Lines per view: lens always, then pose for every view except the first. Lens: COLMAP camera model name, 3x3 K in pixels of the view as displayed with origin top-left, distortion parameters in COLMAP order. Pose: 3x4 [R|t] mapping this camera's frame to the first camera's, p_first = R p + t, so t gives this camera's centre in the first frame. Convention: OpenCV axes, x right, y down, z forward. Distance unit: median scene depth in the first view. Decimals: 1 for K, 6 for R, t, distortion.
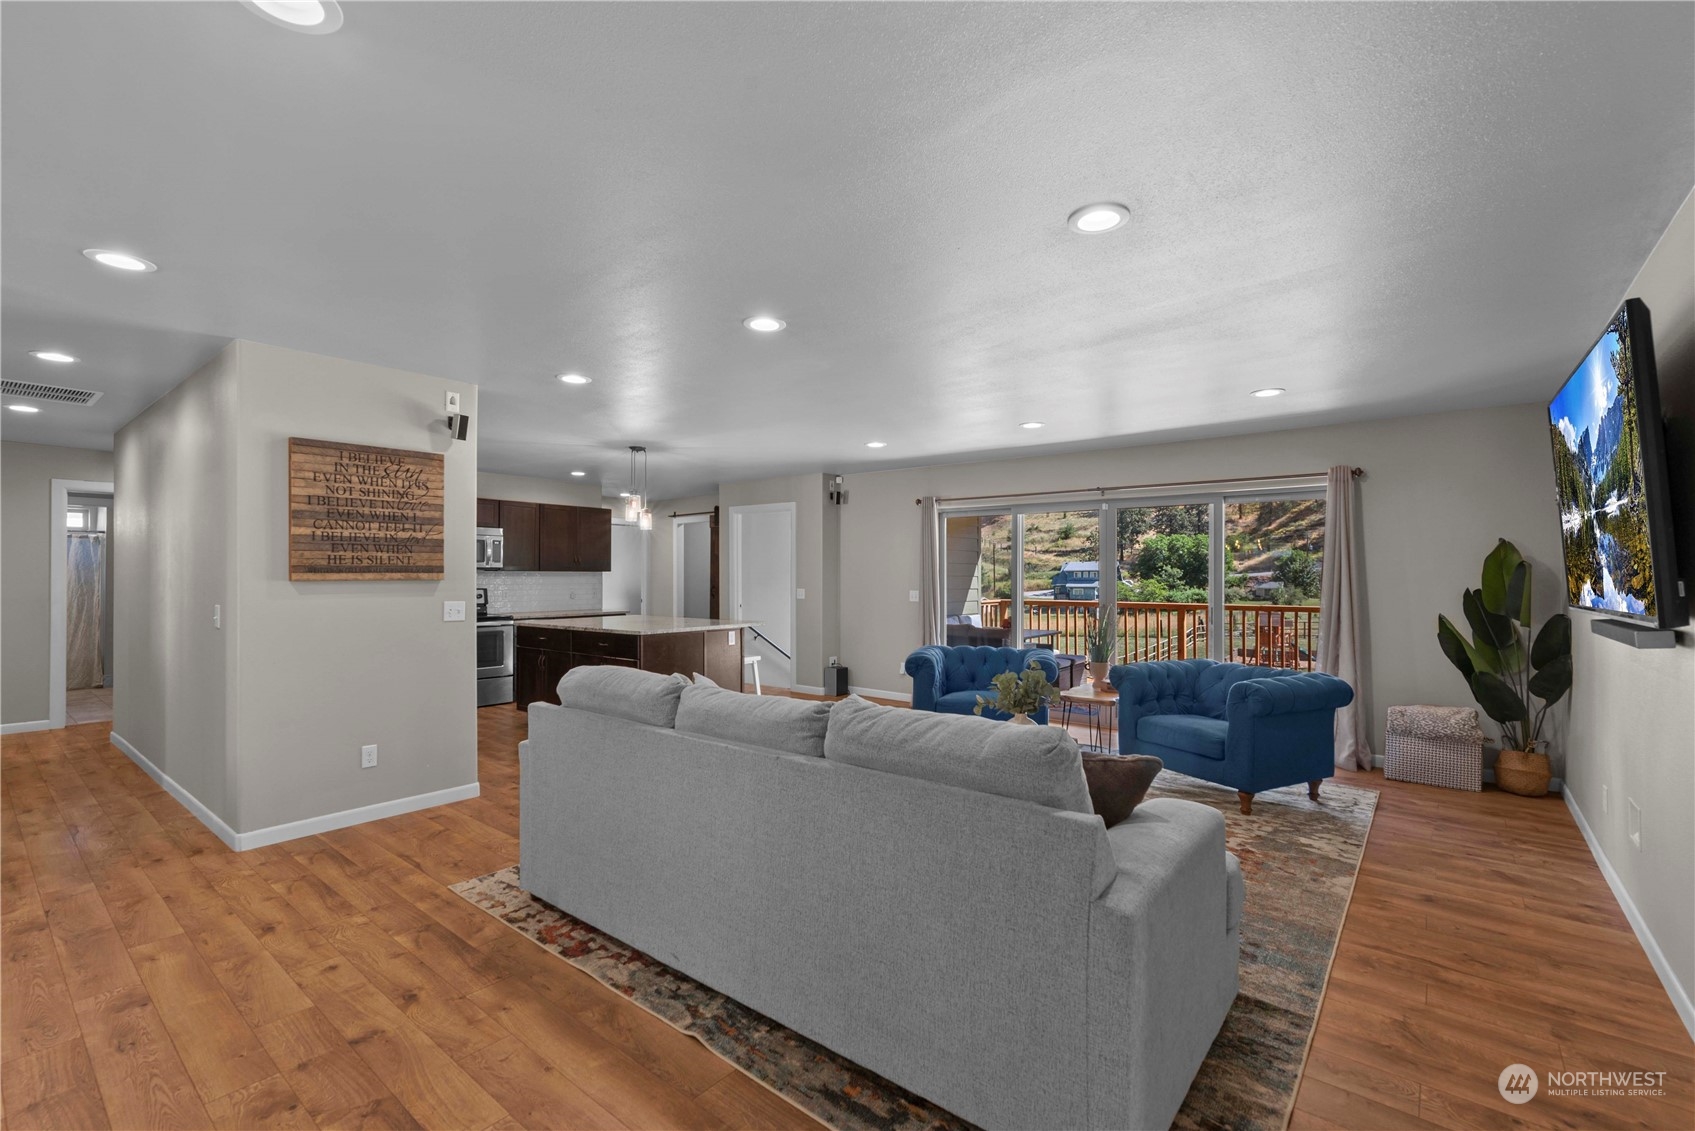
lens RADIAL K [[738.2, 0, 847.5], [0, 738.2, 569.5], [0, 0, 1]] dist [-0.003449, -0.002102]
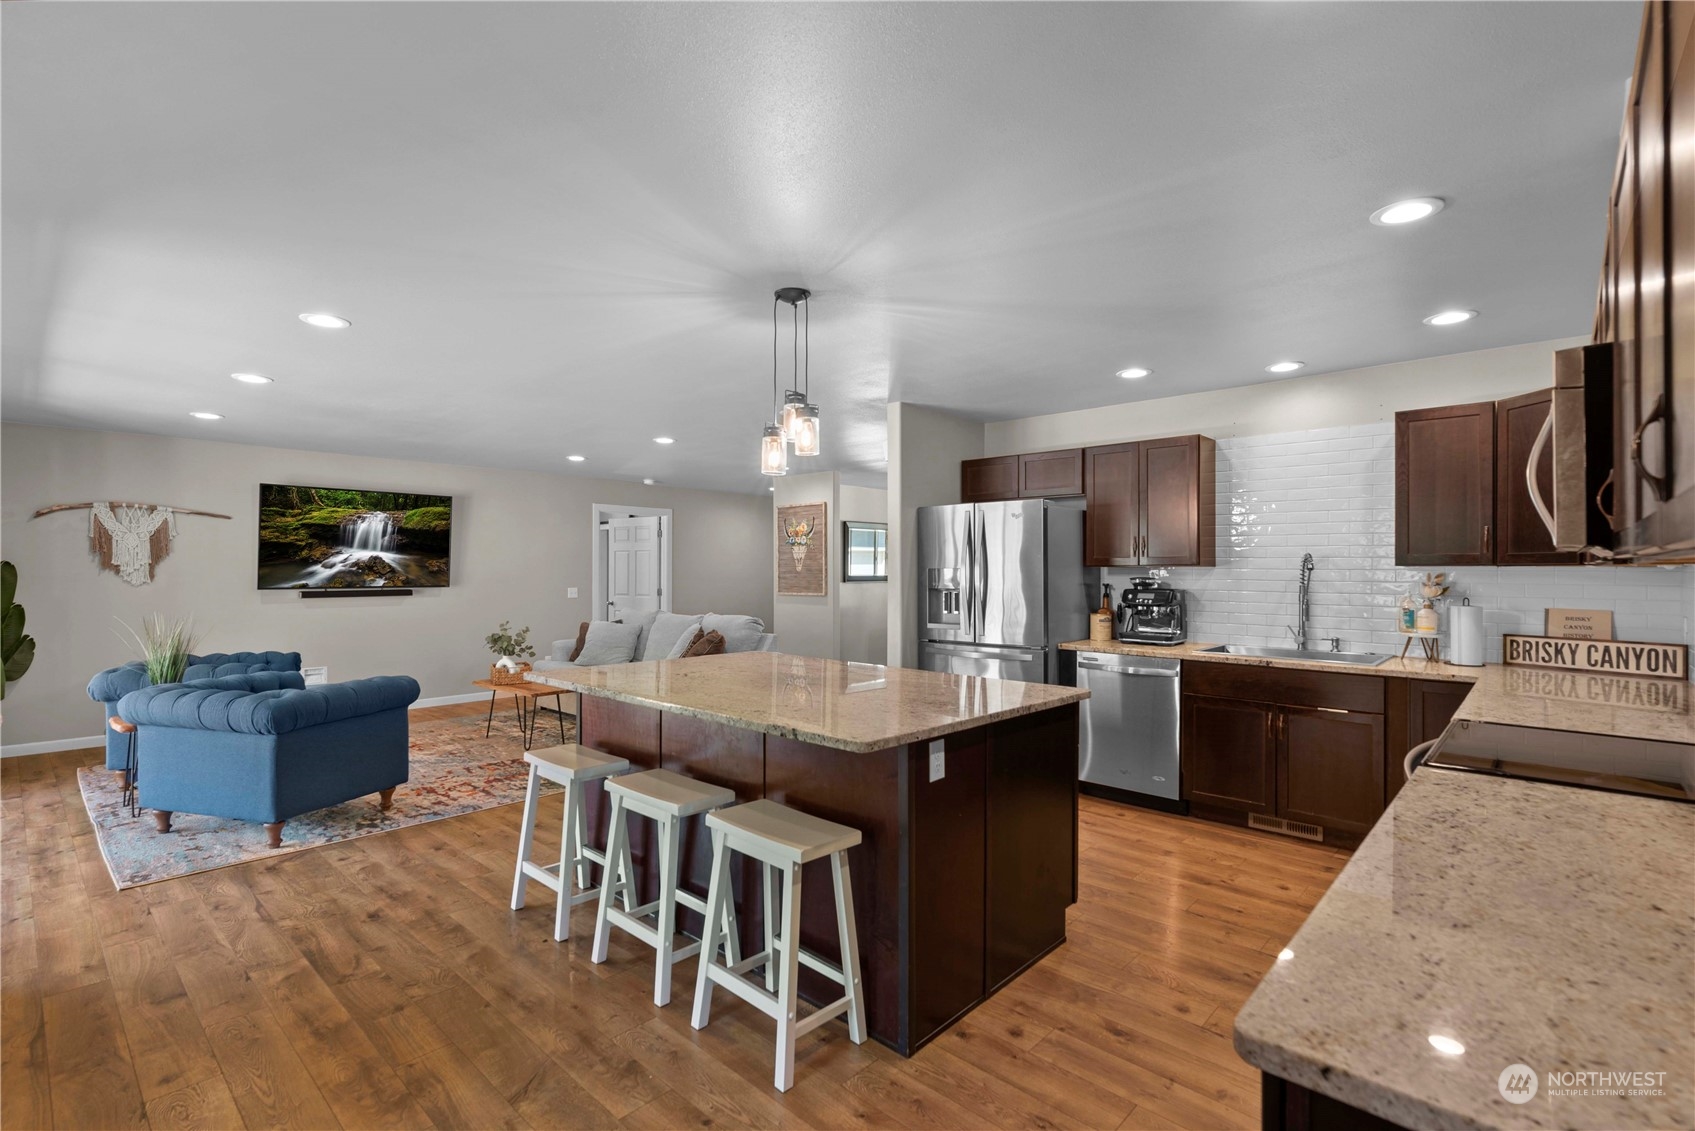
lens RADIAL K [[775.7, 0, 849.3], [0, 775.7, 562.9], [0, 0, 1]] dist [-0.002610, 0.000105]
pose [[-0.998357, -0.003753, 0.057185, -0.592253], [-0.004673, 0.999862, -0.015967, 0.009264], [-0.057117, -0.016208, -0.998236, 2.504399]]
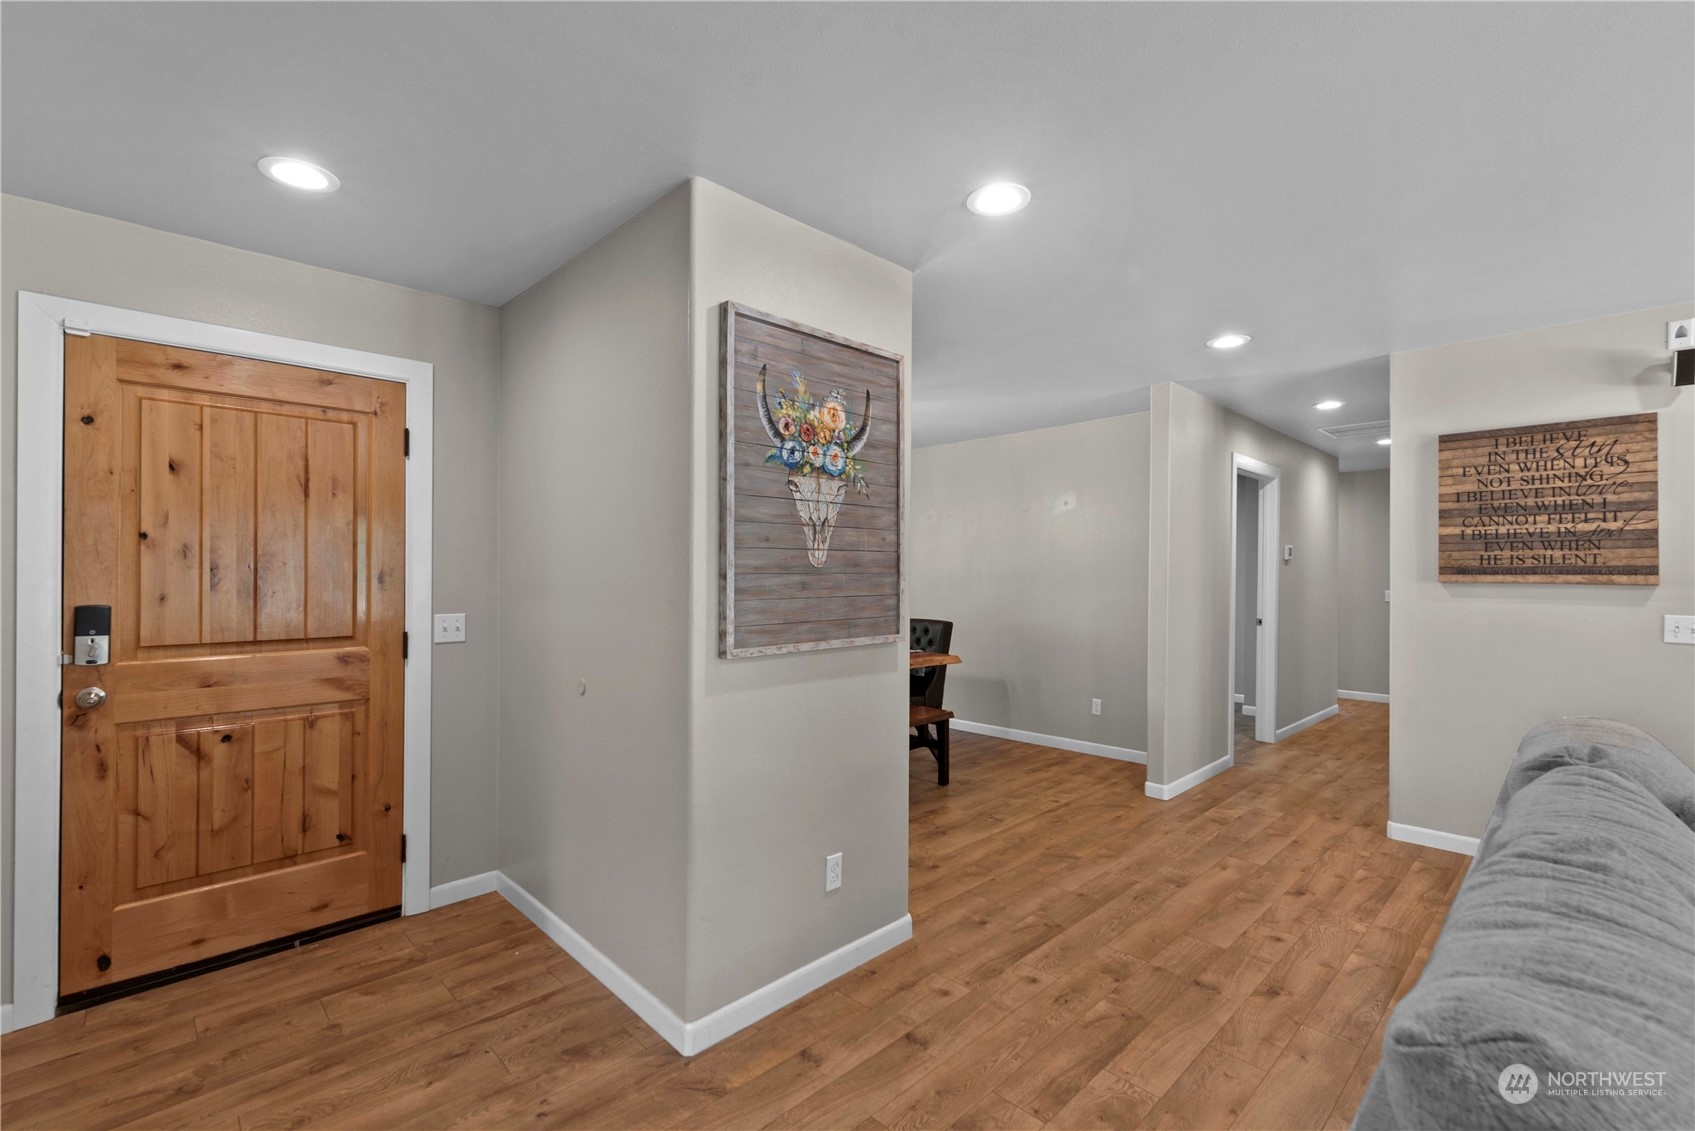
lens RADIAL K [[738.2, 0, 849.3], [0, 738.2, 571.0], [0, 0, 1]] dist [-0.003449, -0.002102]
pose [[-0.124642, -0.003349, -0.992196, 0.294988], [-0.000441, 0.999994, -0.003320, 0.003330], [0.992202, 0.000024, -0.124642, 0.332813]]
